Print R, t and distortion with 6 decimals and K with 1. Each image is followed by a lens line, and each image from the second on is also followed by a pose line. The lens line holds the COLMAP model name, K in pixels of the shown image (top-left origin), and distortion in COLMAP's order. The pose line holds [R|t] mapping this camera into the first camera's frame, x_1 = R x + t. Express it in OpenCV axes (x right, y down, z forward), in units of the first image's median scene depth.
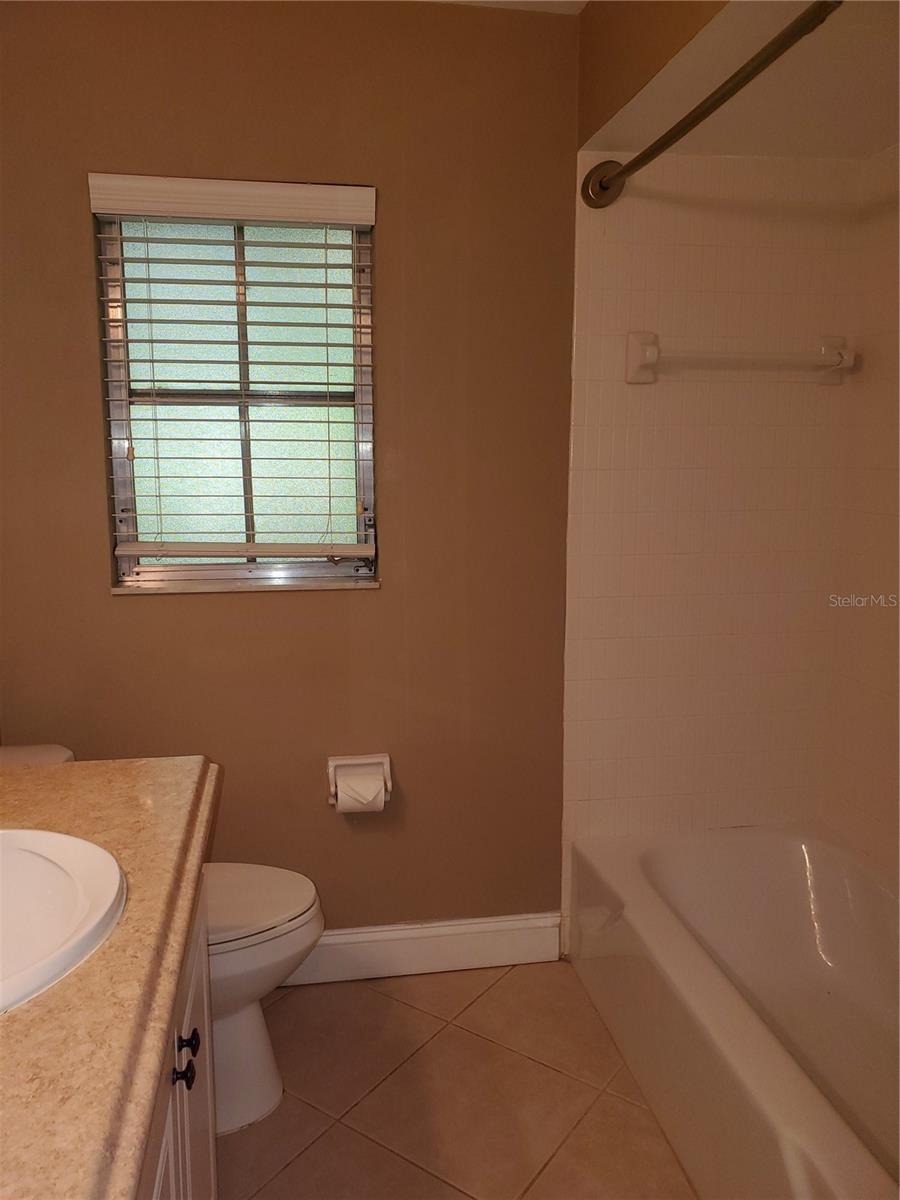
lens RADIAL K [[939.0, 0, 448.1], [0, 939.0, 606.6], [0, 0, 1]] dist [0.017546, 0.004126]
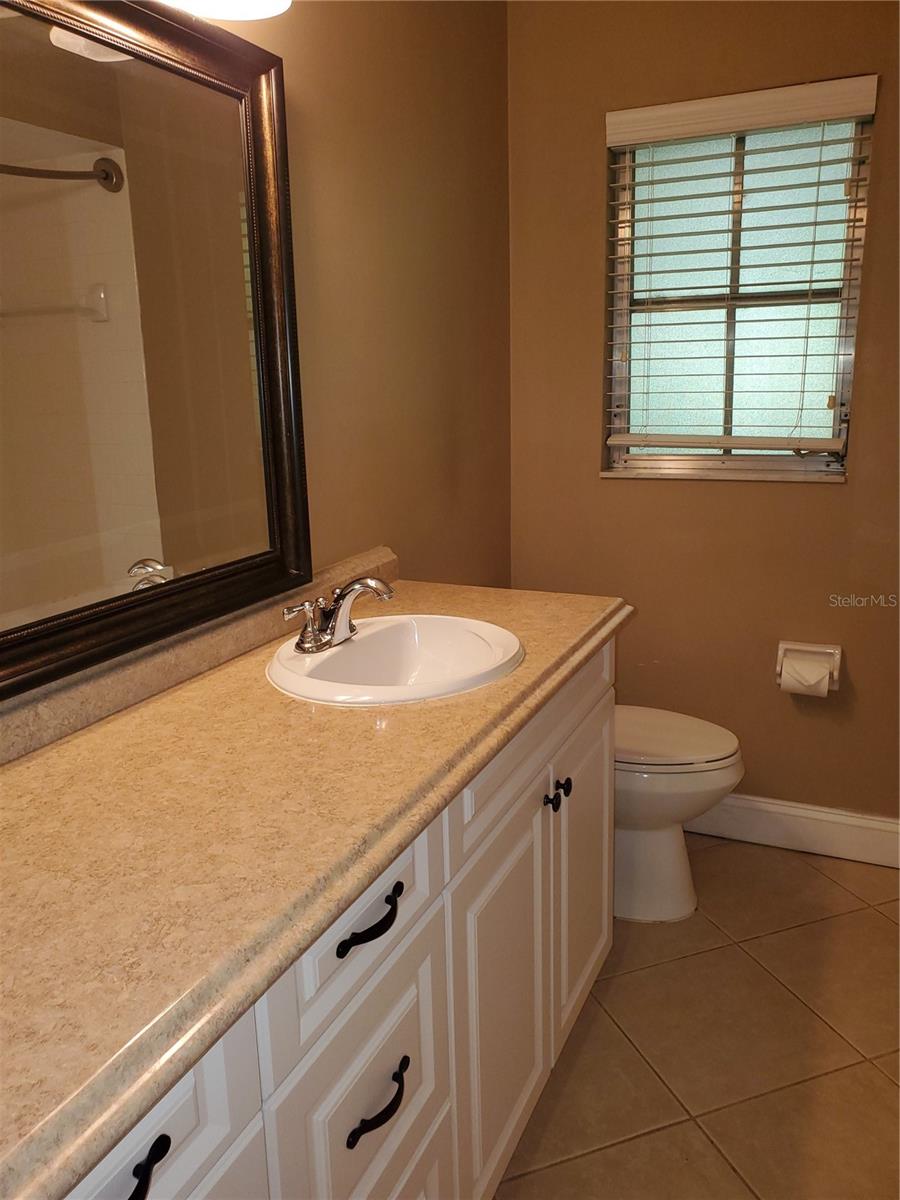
lens RADIAL K [[939.0, 0, 449.1], [0, 939.0, 595.2], [0, 0, 1]] dist [0.017546, 0.004126]
pose [[0.832890, 0.110560, -0.542283, 0.140387], [-0.066671, 0.992751, 0.100001, 0.028827], [0.549408, -0.047135, 0.834224, -0.102711]]
